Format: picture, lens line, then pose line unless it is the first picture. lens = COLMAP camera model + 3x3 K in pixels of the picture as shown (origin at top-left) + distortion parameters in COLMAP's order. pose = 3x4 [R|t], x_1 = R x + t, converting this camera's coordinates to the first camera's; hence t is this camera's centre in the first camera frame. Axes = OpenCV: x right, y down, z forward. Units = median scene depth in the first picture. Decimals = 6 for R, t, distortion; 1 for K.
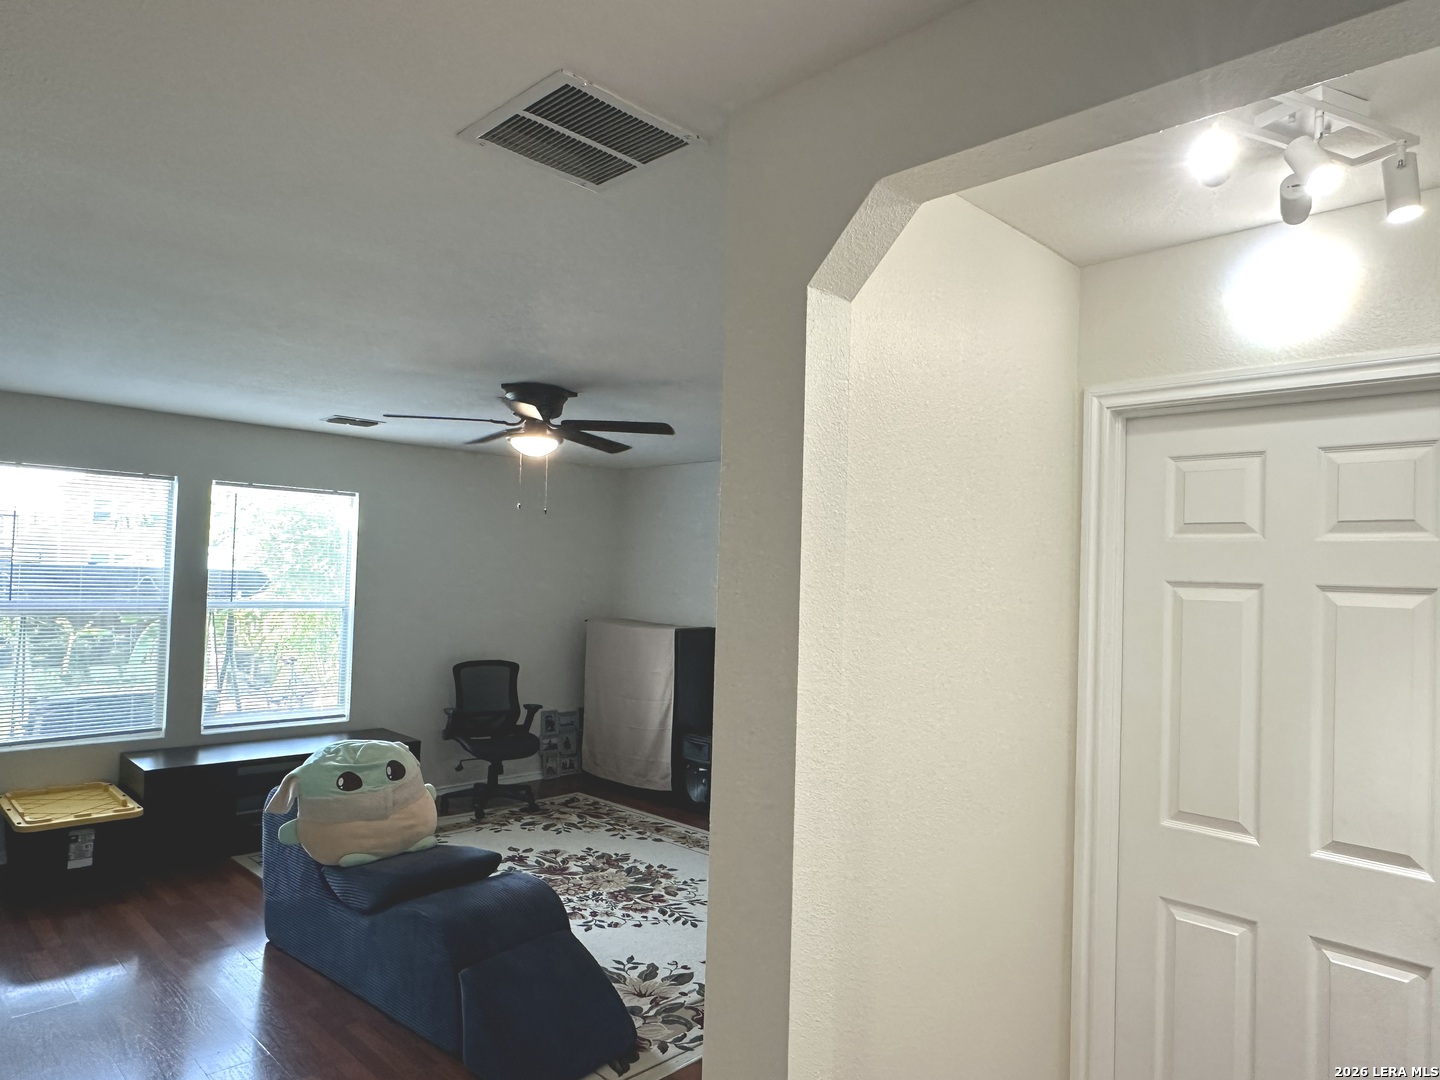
lens RADIAL K [[932.5, 0, 722.7], [0, 932.5, 545.7], [0, 0, 1]] dist [-0.004448, 0.000402]
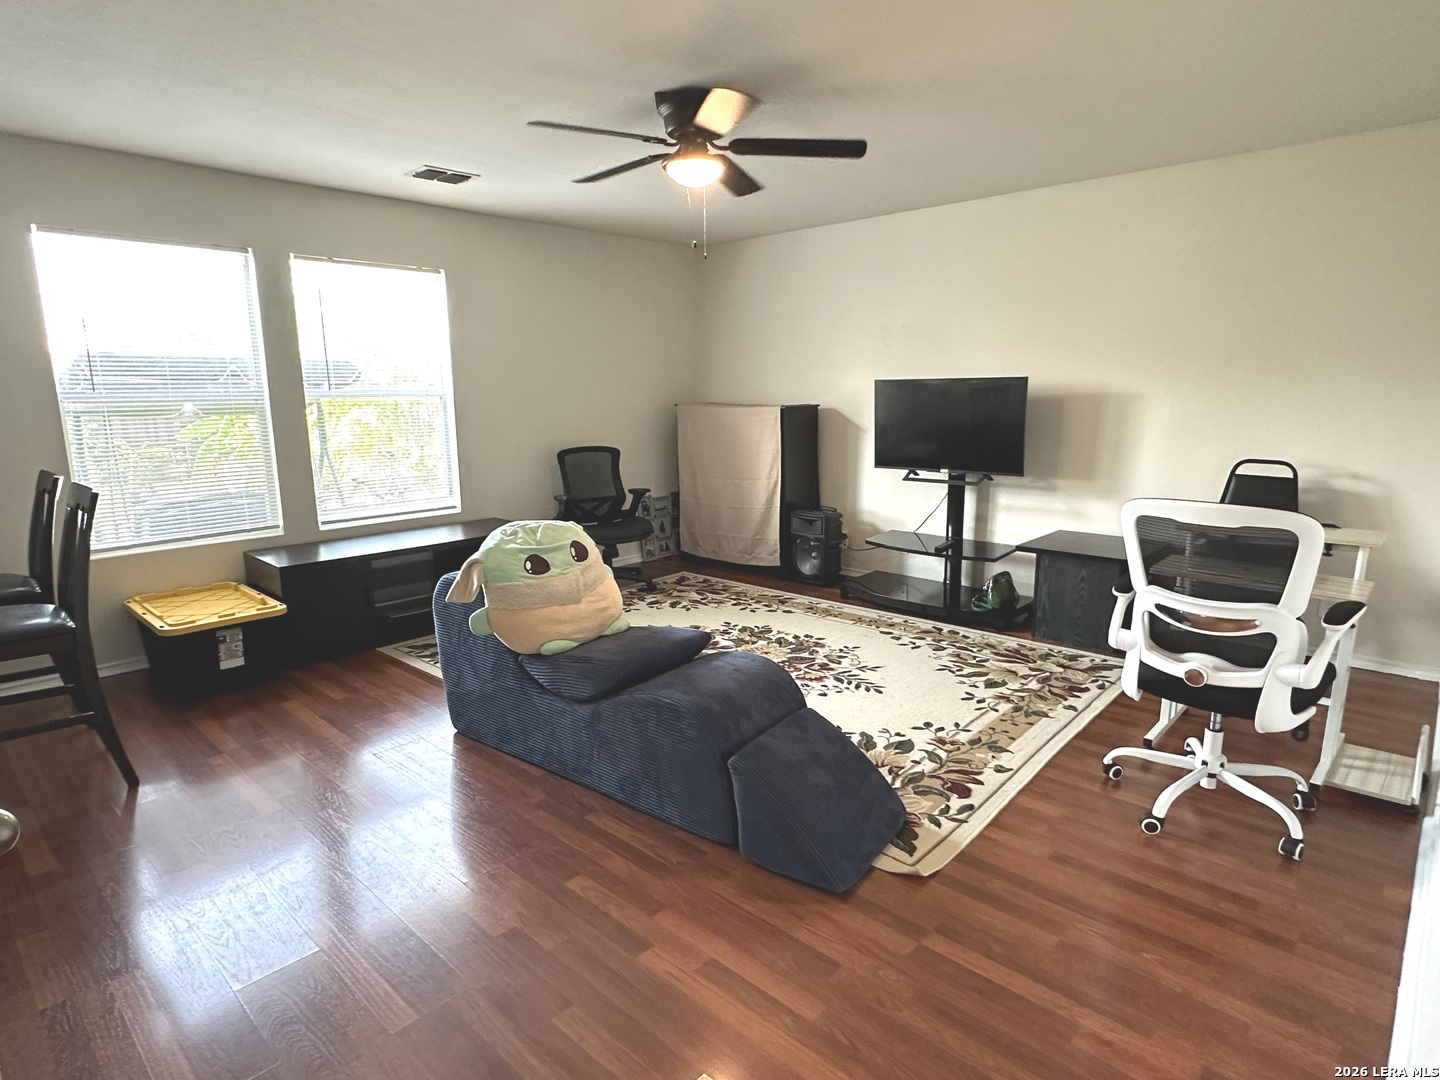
lens RADIAL K [[795.7, 0, 714.7], [0, 795.7, 548.7], [0, 0, 1]] dist [-0.001847, -0.000797]
pose [[0.998499, -0.044558, 0.031834, -0.202134], [0.036195, 0.973234, 0.226947, 0.055473], [-0.041094, -0.225454, 0.973387, 0.197001]]
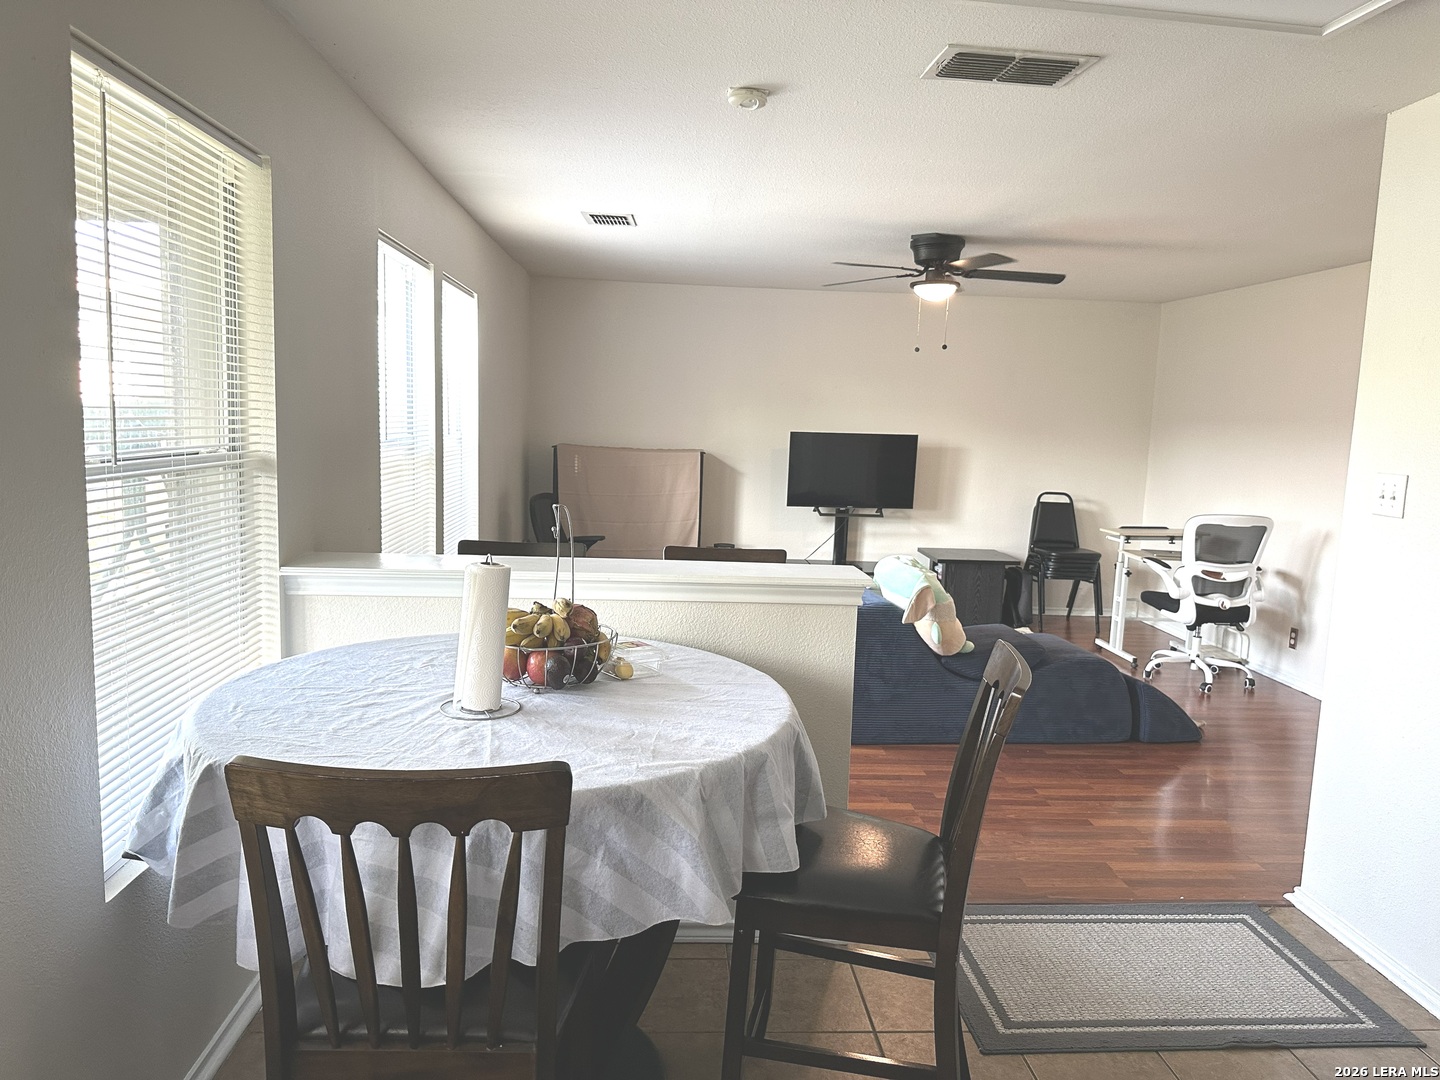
lens RADIAL K [[1019.7, 0, 722.1], [0, 1019.7, 532.6], [0, 0, 1]] dist [0.065444, -0.076707]
pose [[0.654355, -0.096288, 0.750032, -1.192278], [-0.038719, 0.986293, 0.160398, -0.008723], [-0.755195, -0.133997, 0.641658, 0.304087]]
